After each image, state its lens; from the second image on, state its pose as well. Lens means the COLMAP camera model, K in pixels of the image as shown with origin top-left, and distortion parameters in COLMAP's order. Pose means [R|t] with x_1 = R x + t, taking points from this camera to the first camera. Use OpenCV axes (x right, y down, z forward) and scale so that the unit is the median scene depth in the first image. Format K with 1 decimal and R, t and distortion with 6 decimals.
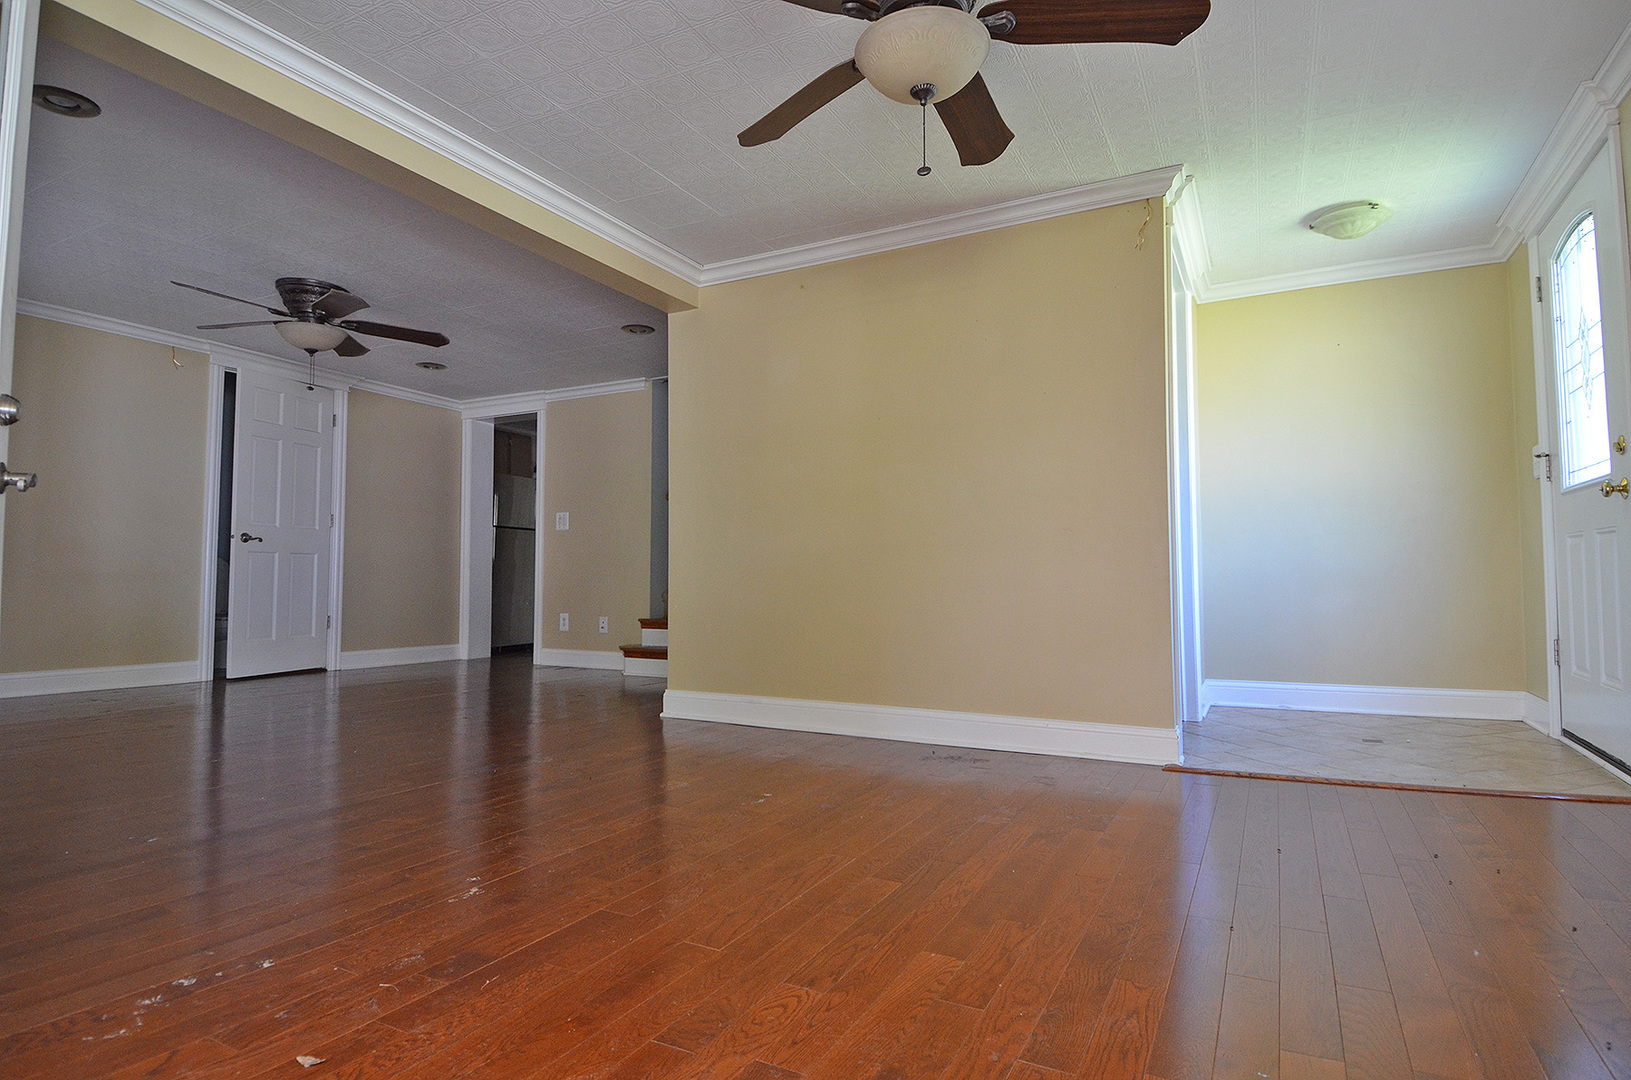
lens RADIAL K [[844.3, 0, 888.2], [0, 844.3, 544.6], [0, 0, 1]] dist [0.000747, -0.032831]
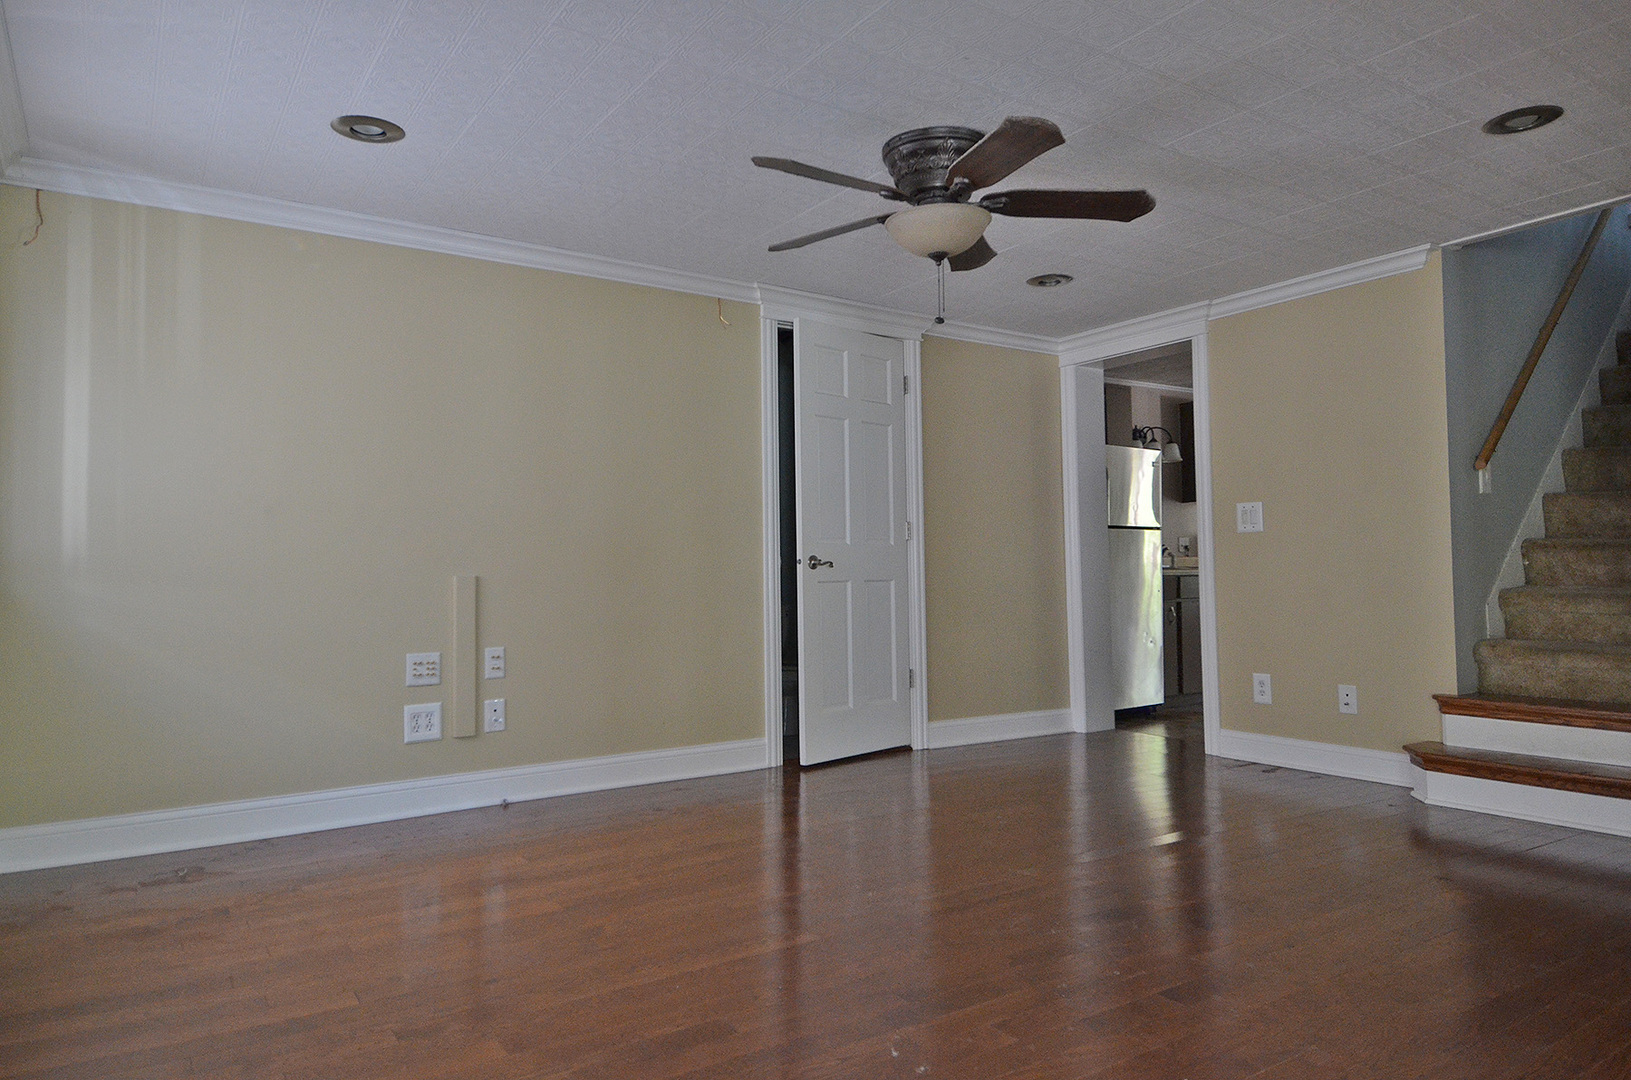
lens RADIAL K [[999.0, 0, 816.1], [0, 999.0, 535.7], [0, 0, 1]] dist [-0.001249, -0.000144]
pose [[0.852336, -0.030417, -0.522109, -0.307162], [0.037595, 0.999288, 0.003157, -0.030742], [0.521642, -0.022320, 0.852873, 0.267878]]
